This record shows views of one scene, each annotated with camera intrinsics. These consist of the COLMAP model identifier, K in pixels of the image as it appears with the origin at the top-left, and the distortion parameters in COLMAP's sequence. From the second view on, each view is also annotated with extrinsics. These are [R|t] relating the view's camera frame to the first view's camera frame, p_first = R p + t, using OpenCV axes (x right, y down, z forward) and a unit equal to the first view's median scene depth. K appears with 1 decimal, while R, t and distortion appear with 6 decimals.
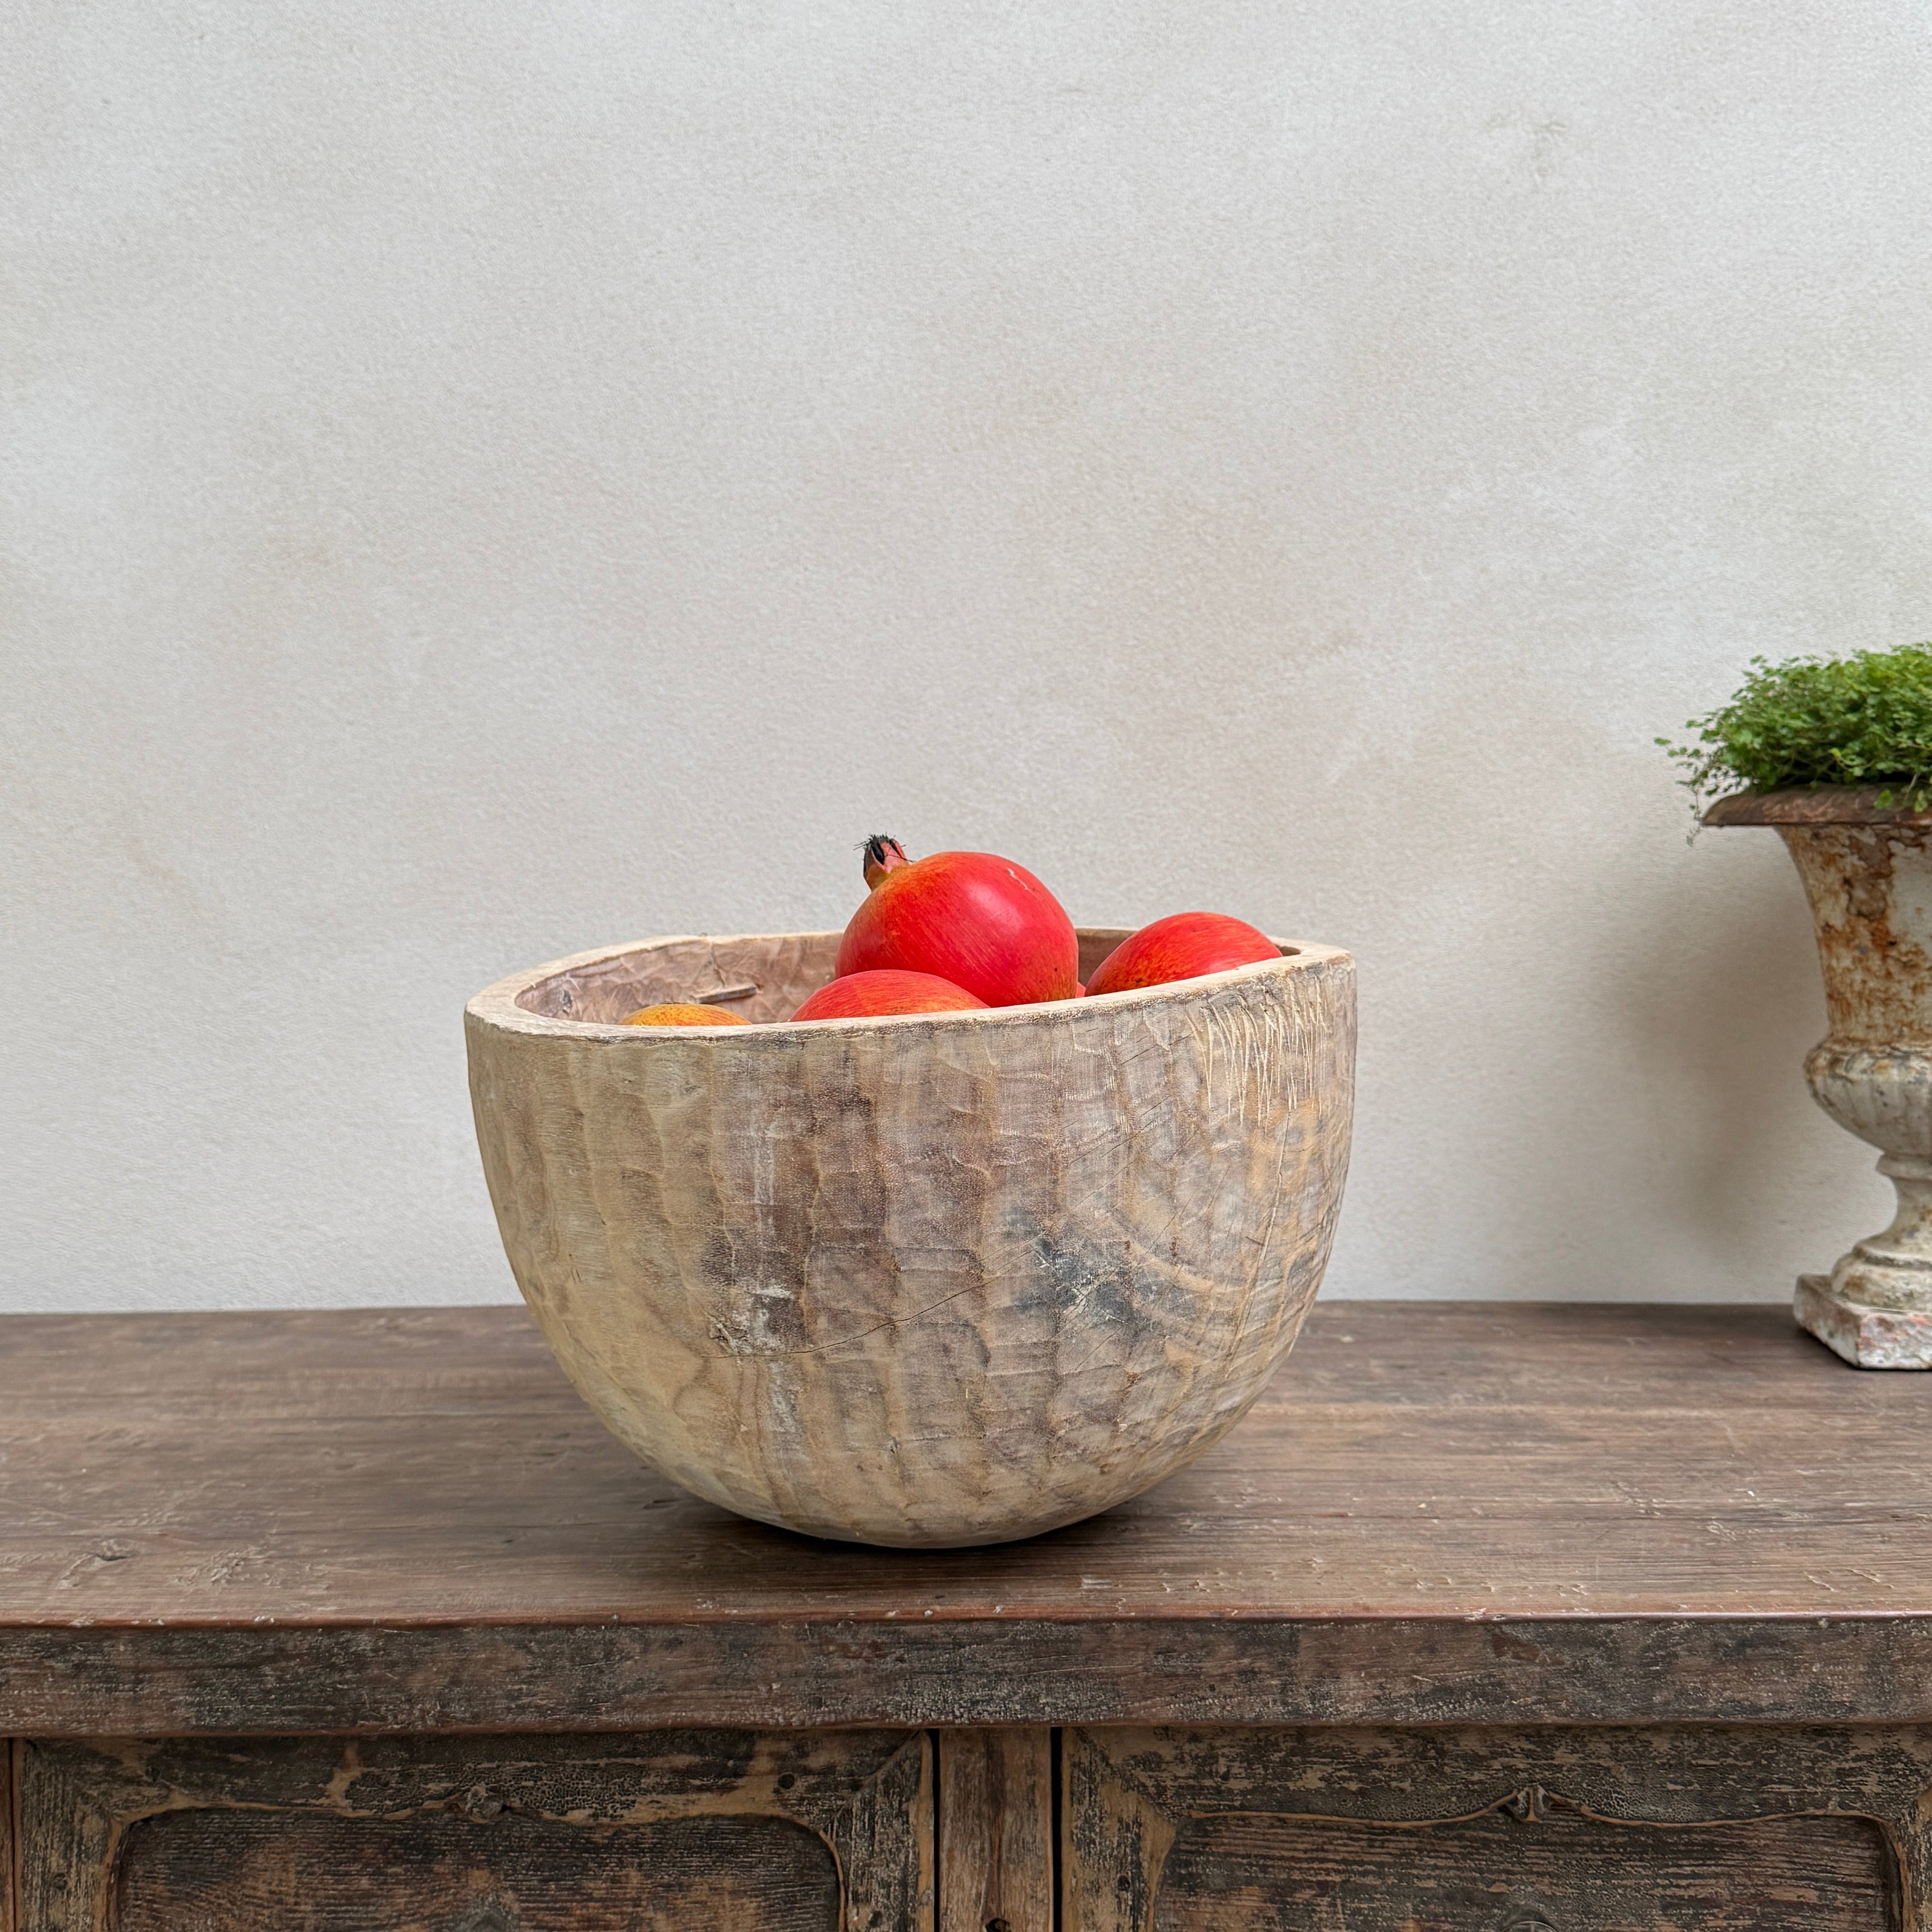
lens RADIAL K [[2362.8, 0, 954.6], [0, 2362.8, 961.3], [0, 0, 1]] dist [0.204866, -0.657785]
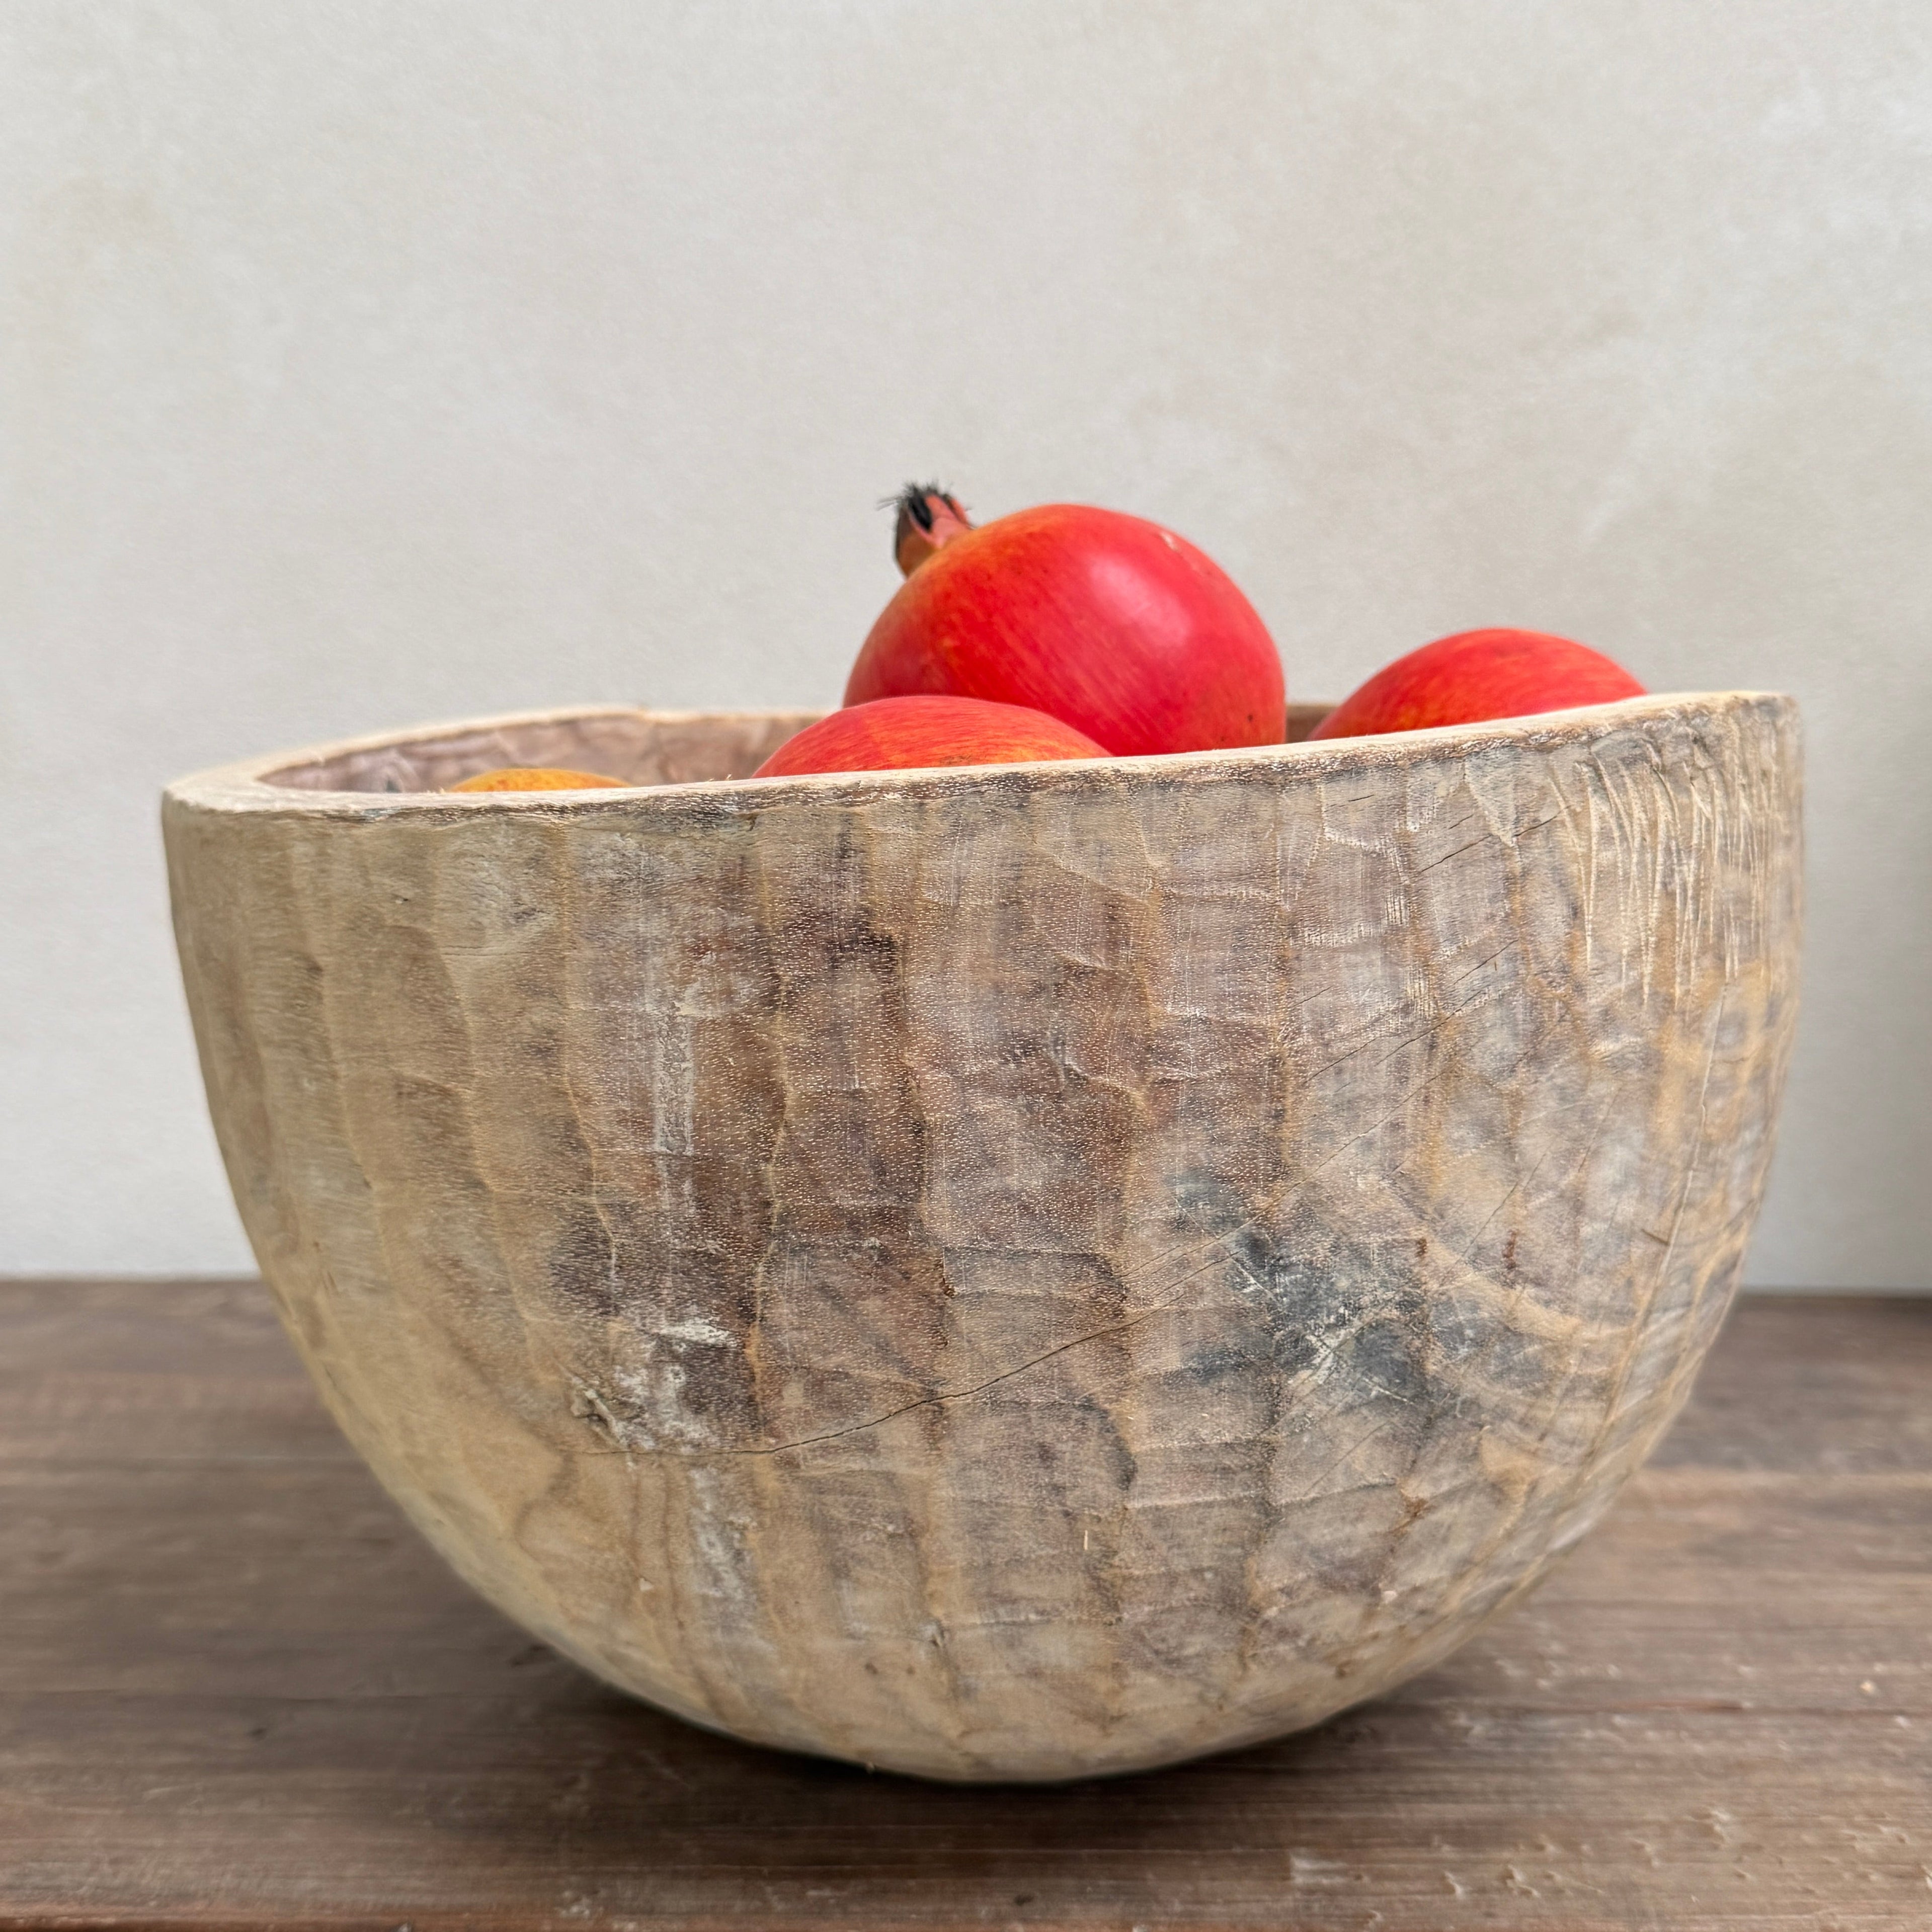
lens RADIAL K [[2362.8, 0, 954.6], [0, 2362.8, 961.3], [0, 0, 1]] dist [0.204866, -0.657785]
pose [[0.999653, 0.010814, -0.024027, -0.011420], [-0.010076, 0.999480, 0.030625, 0.046425], [0.024346, -0.030372, 0.999242, 0.503641]]
